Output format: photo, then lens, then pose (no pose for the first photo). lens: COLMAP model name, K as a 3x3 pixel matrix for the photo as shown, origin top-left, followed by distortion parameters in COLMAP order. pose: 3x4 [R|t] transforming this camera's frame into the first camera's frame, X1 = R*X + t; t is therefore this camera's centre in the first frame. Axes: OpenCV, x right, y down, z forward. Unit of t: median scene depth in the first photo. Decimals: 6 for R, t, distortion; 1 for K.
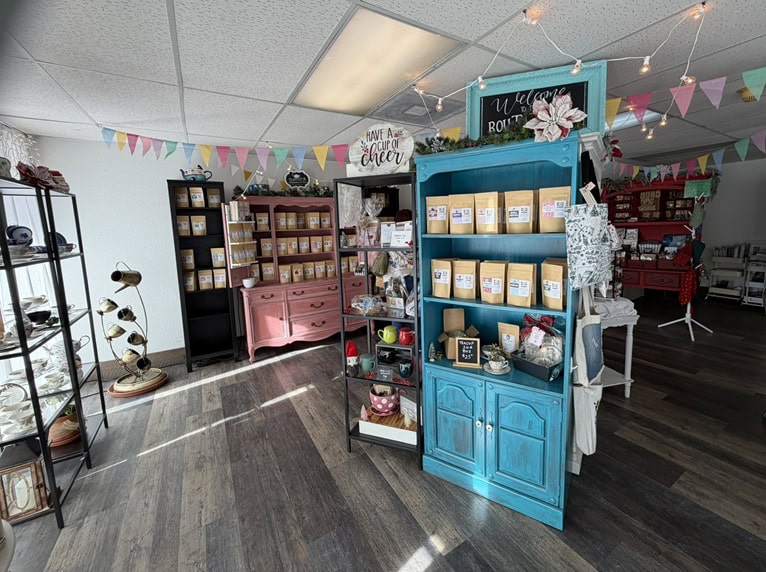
lens RADIAL K [[325.8, 0, 403.1], [0, 325.8, 267.9], [0, 0, 1]] dist [0.003432, 0.000120]
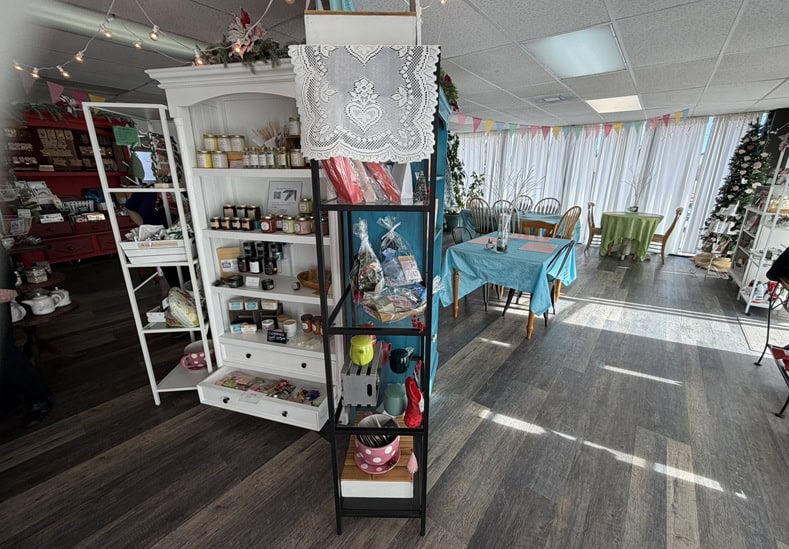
lens RADIAL K [[340.5, 0, 395.4], [0, 340.5, 275.4], [0, 0, 1]] dist [0.001753, 0.000219]
pose [[-0.354005, -0.248530, 0.901617, -0.538719], [0.124651, 0.942906, 0.308854, -0.106755], [-0.926899, 0.221723, -0.302814, 0.991820]]
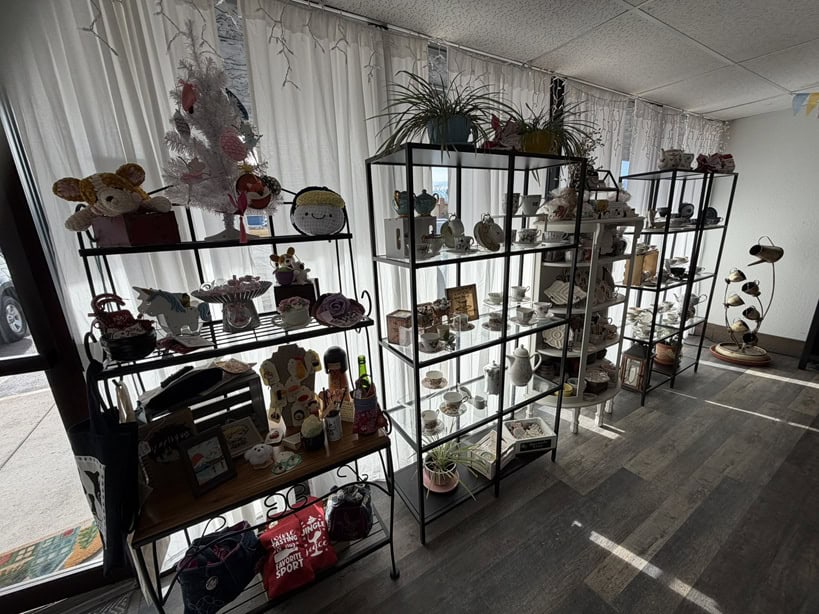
lens RADIAL K [[326.0, 0, 410.1], [0, 326.0, 308.5], [0, 0, 1]] dist [0.000483, -0.000304]
pose [[-0.015882, 0.282462, -0.959147, 0.223372], [-0.084198, 0.955483, 0.282777, 0.002391], [0.996322, 0.085249, 0.008608, -0.103256]]
